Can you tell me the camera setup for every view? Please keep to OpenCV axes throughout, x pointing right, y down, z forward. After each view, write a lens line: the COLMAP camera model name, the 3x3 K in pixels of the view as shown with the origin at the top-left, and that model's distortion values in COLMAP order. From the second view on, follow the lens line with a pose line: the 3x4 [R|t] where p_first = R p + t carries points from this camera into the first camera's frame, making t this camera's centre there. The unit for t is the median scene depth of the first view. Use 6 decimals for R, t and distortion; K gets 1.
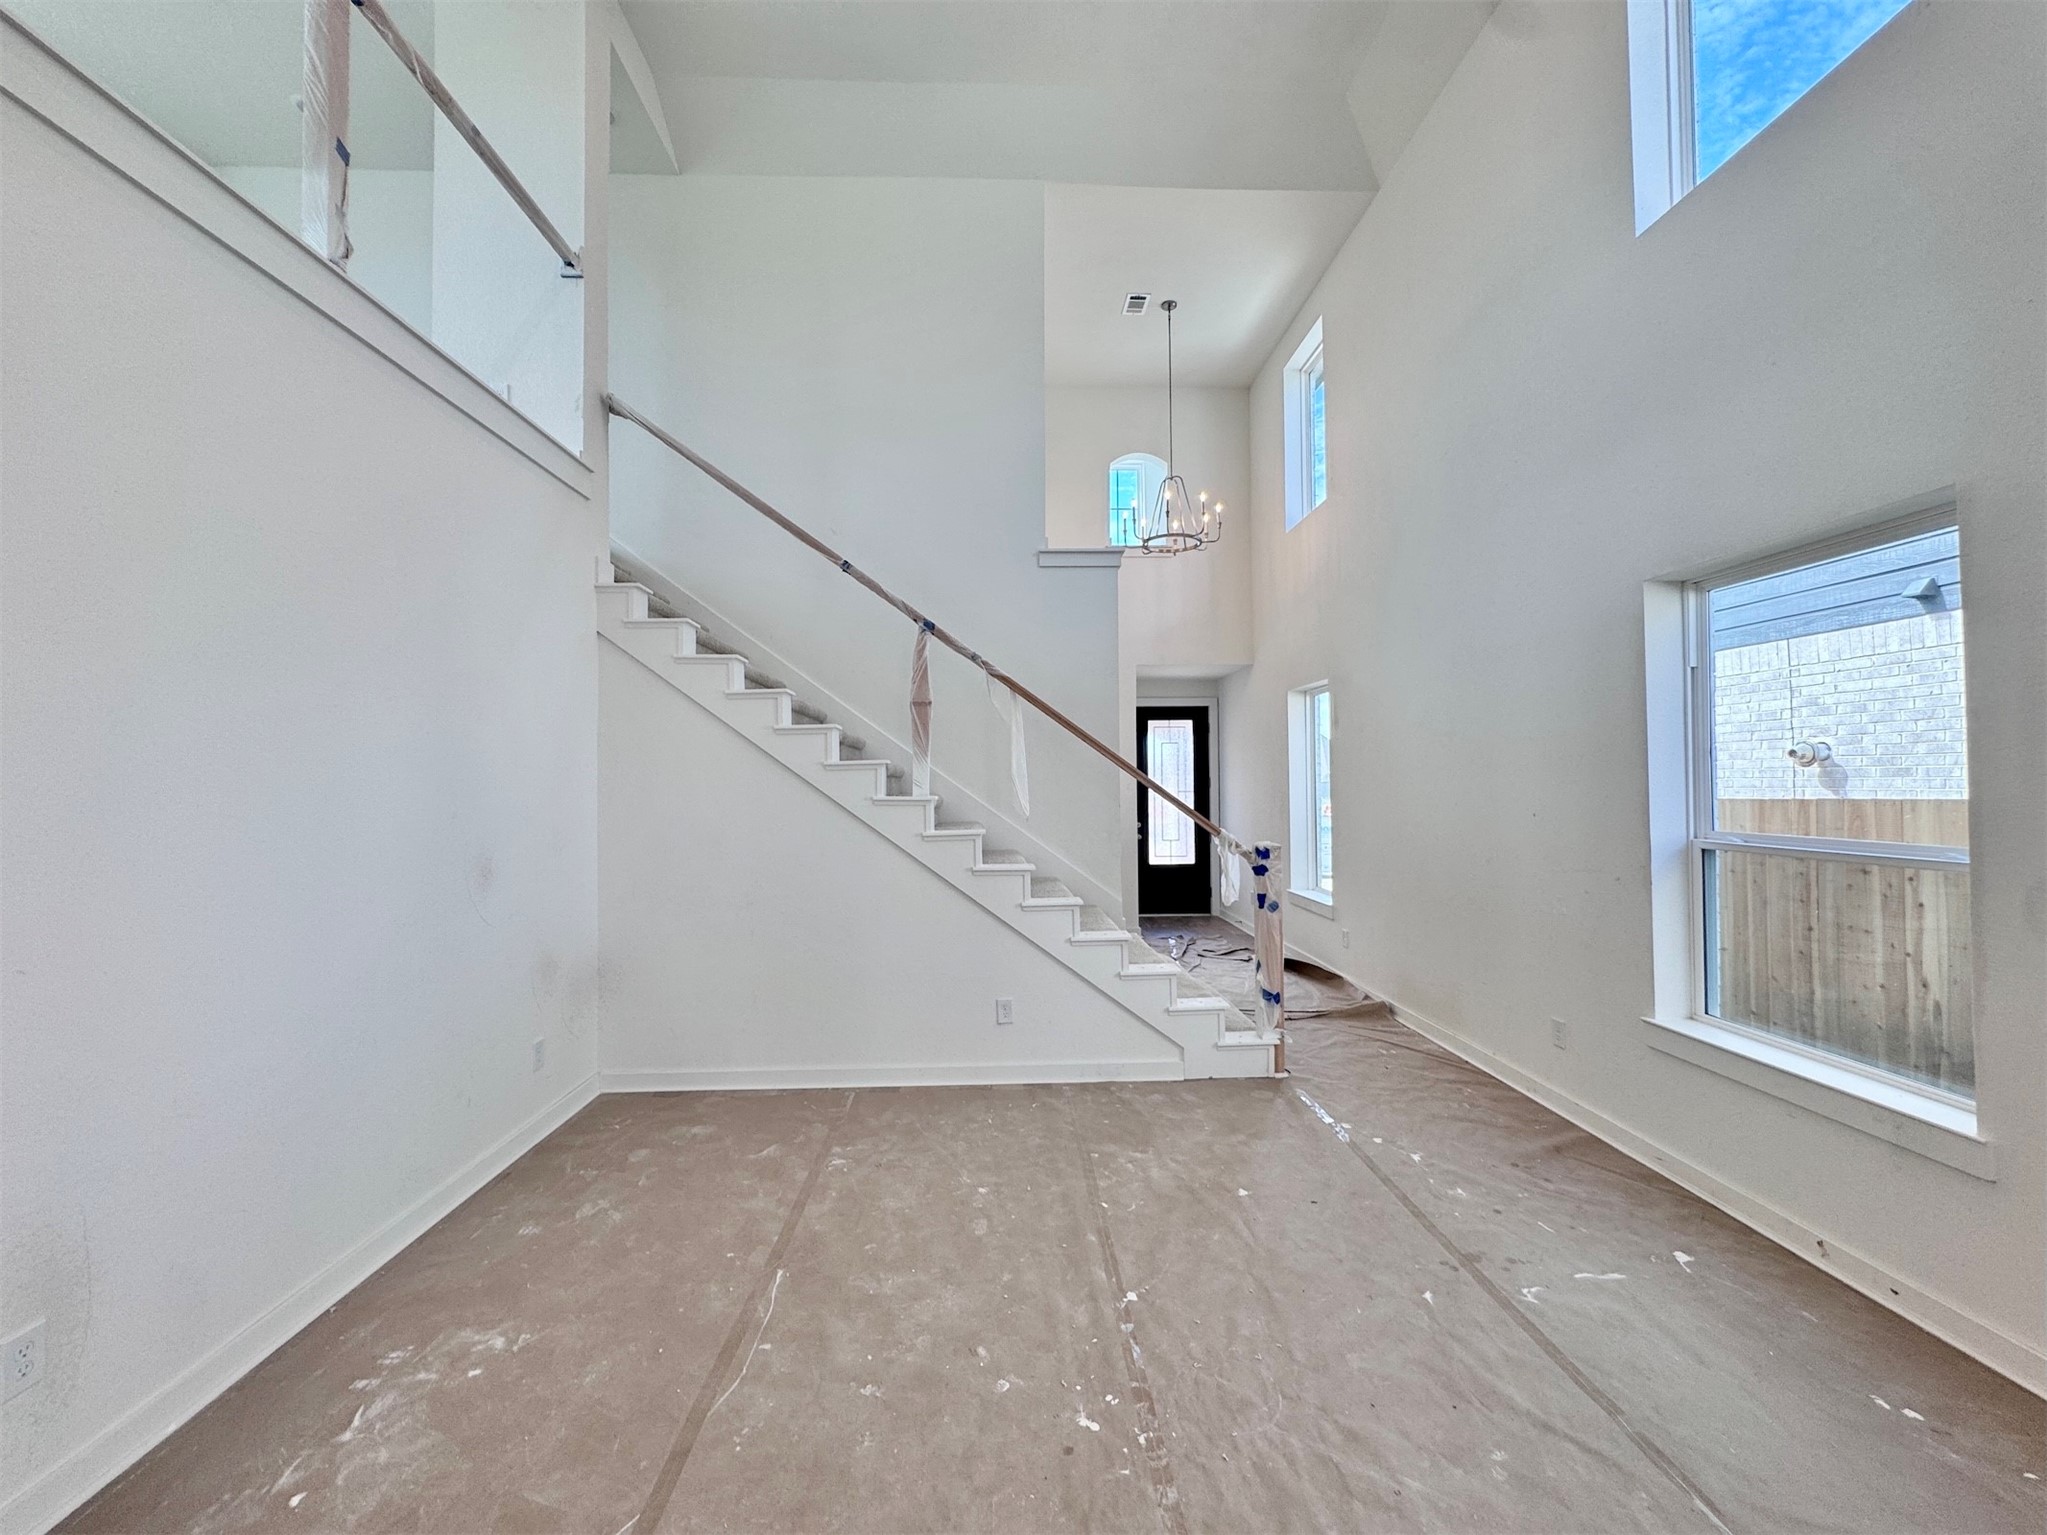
lens RADIAL K [[823.9, 0, 1021.5], [0, 823.9, 765.5], [0, 0, 1]] dist [-0.001181, -0.000180]
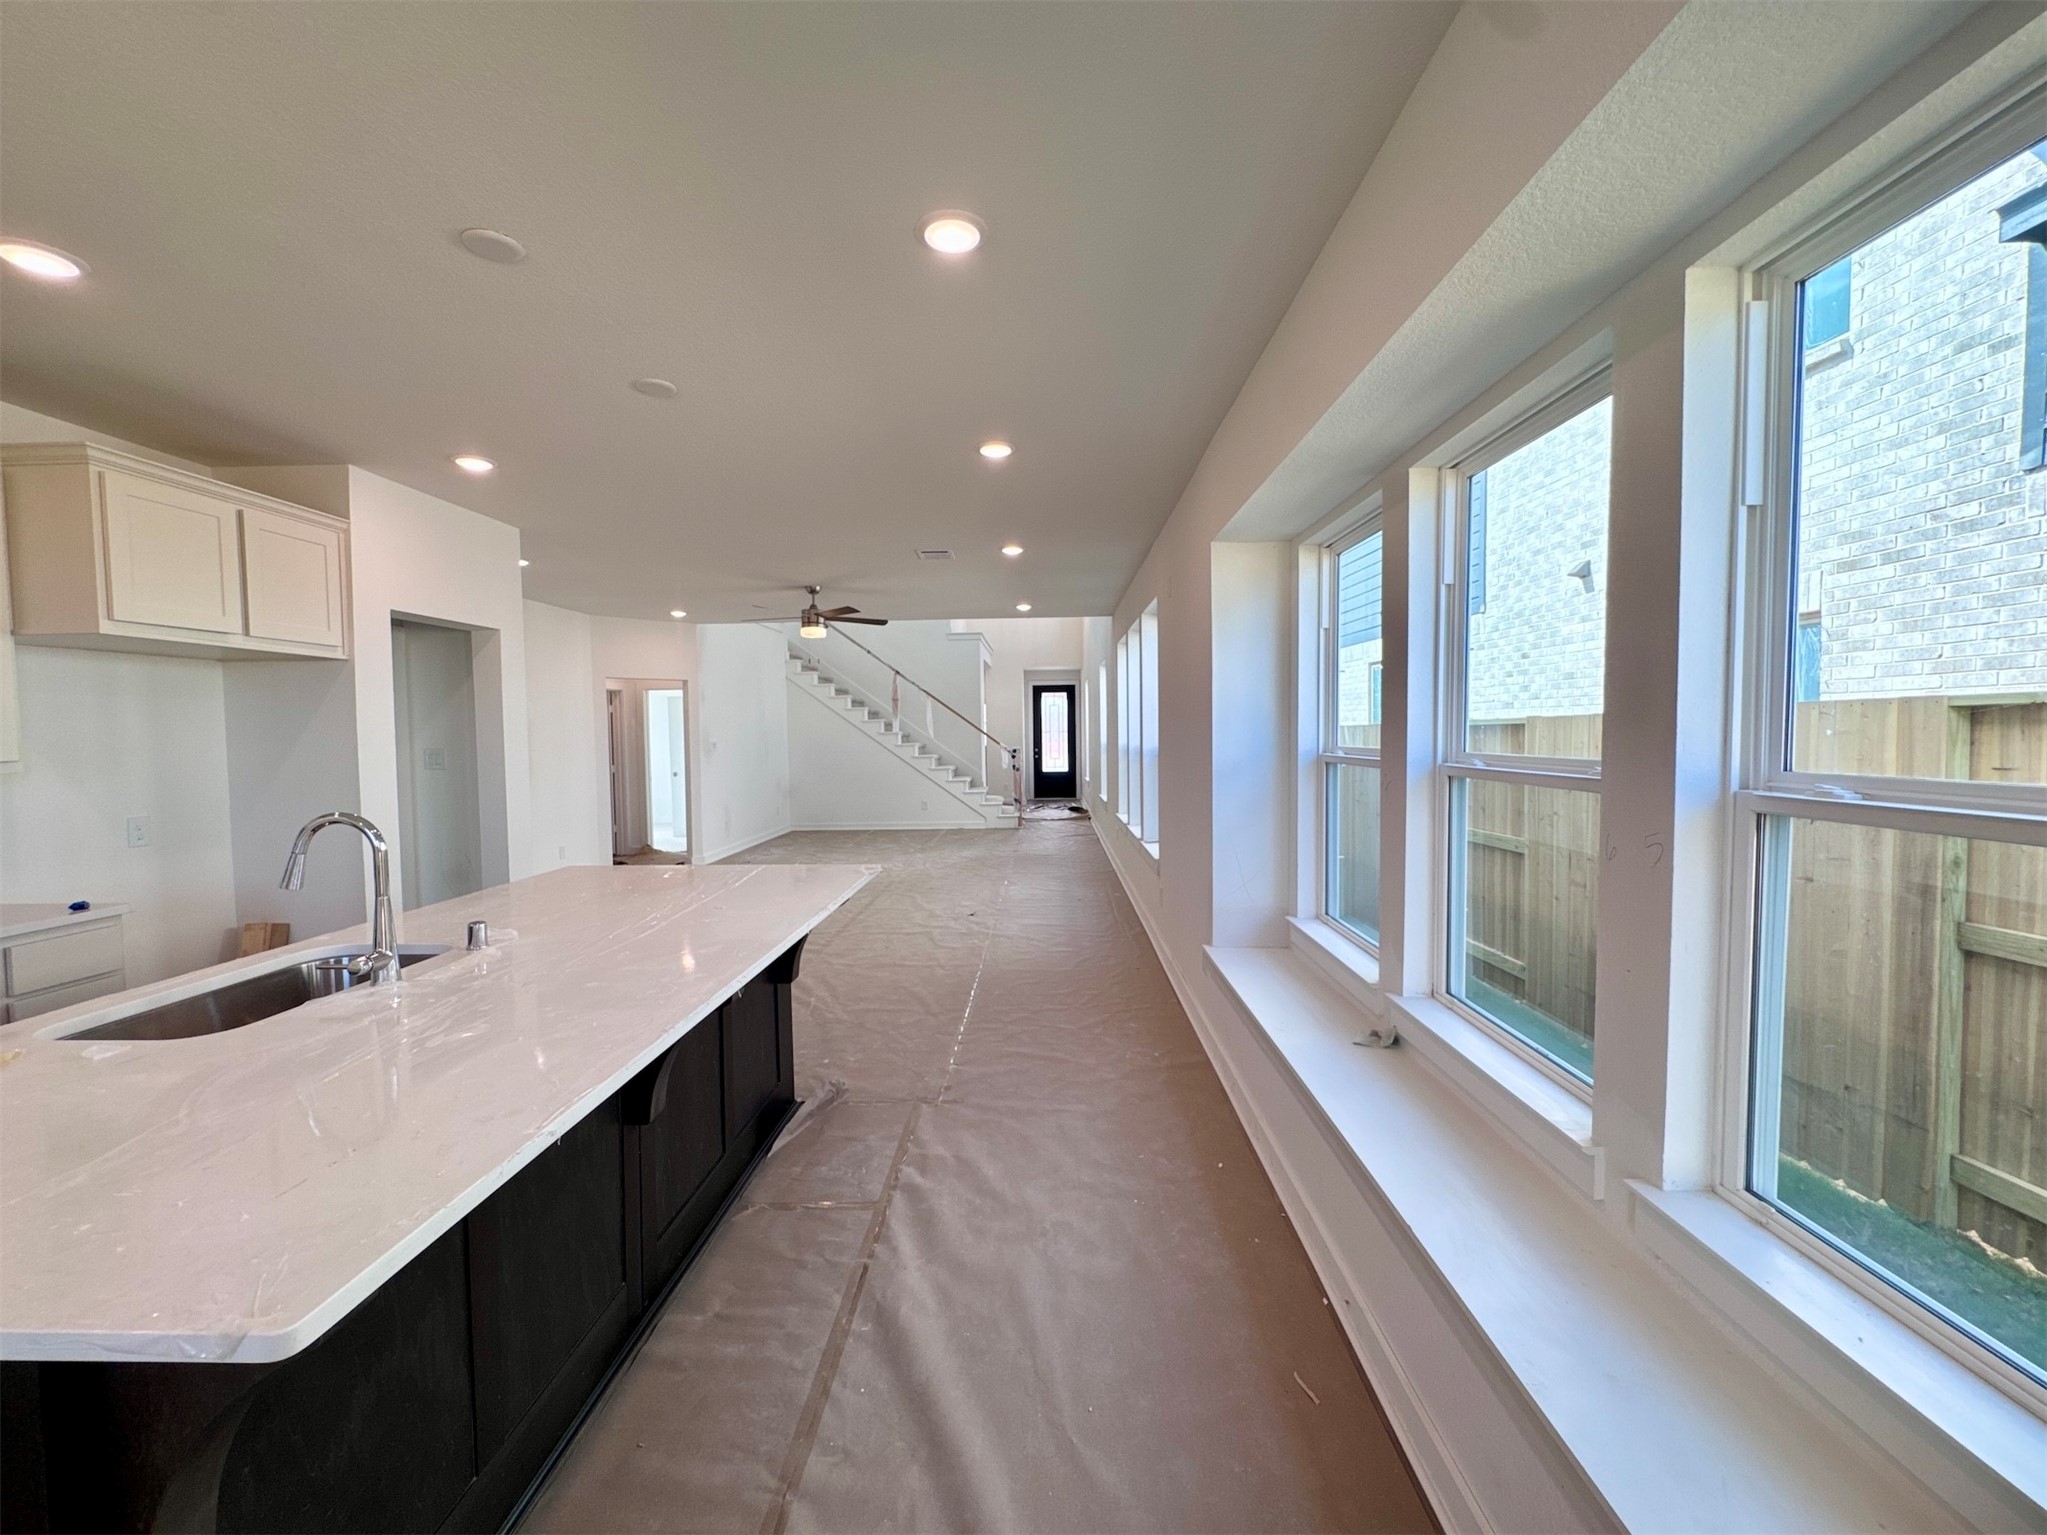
lens RADIAL K [[823.9, 0, 1021.5], [0, 823.9, 765.5], [0, 0, 1]] dist [-0.001181, -0.000180]
pose [[0.997833, -0.002944, -0.065725, 0.509571], [0.007163, 0.997921, 0.064042, -0.024965], [0.065400, -0.064374, 0.995780, -1.864676]]
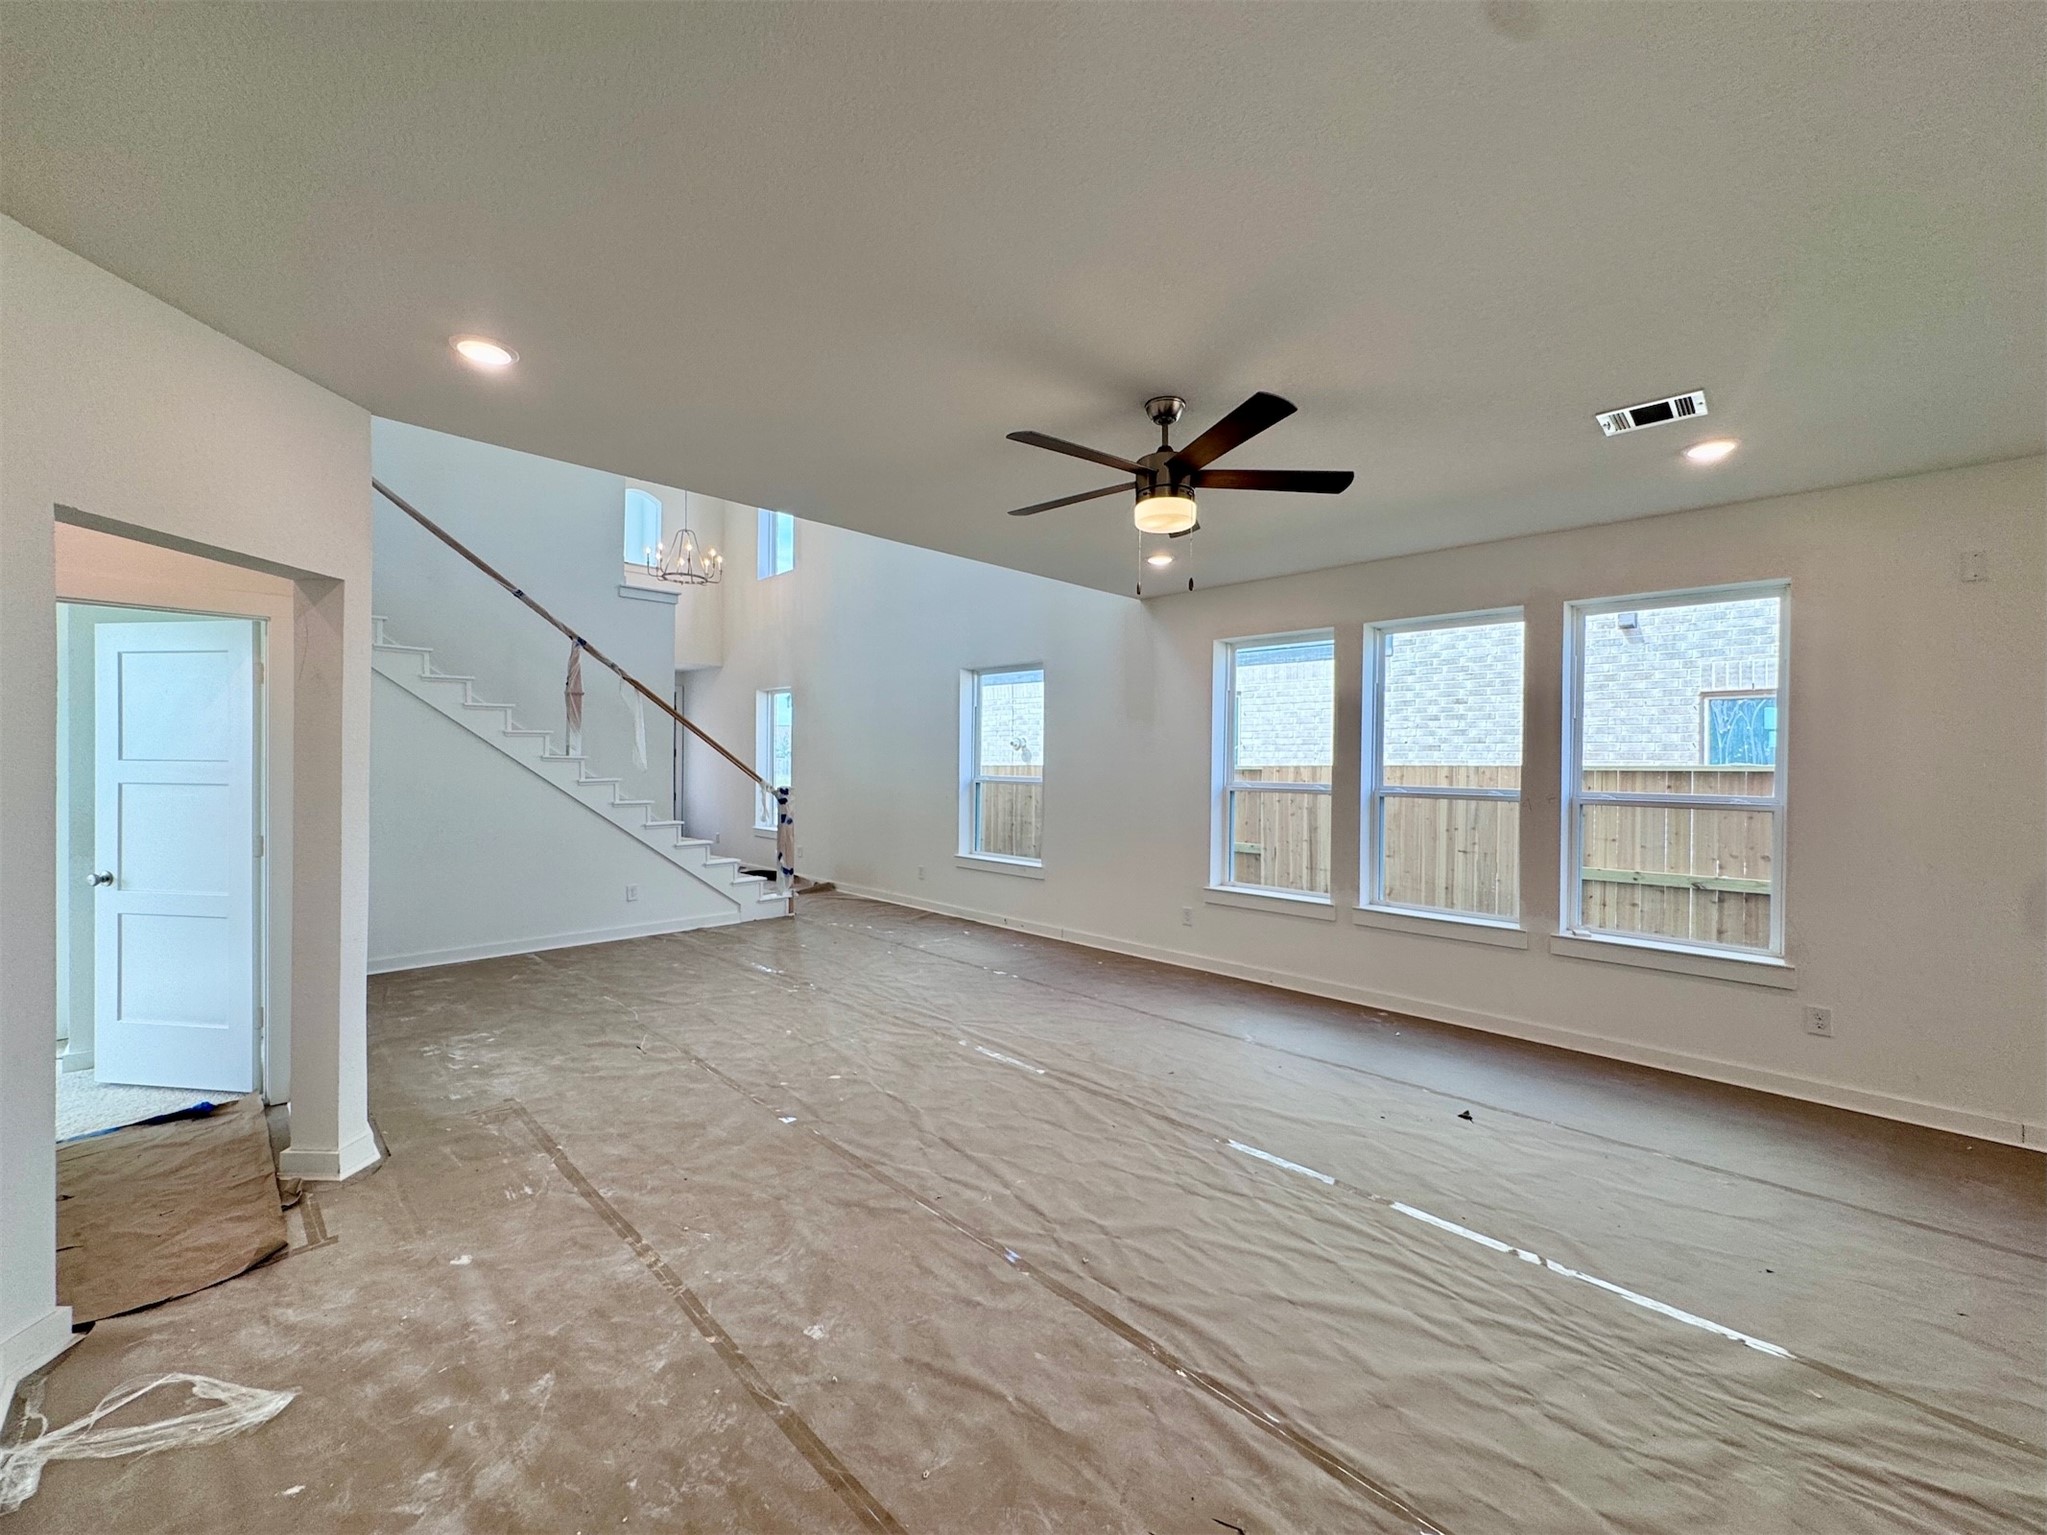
lens RADIAL K [[823.9, 0, 1021.5], [0, 823.9, 765.5], [0, 0, 1]] dist [-0.001181, -0.000180]
pose [[0.731764, 0.010518, 0.681477, -0.542229], [-0.031030, 0.999358, 0.017896, 0.002658], [-0.680852, -0.034241, 0.731620, -0.642968]]
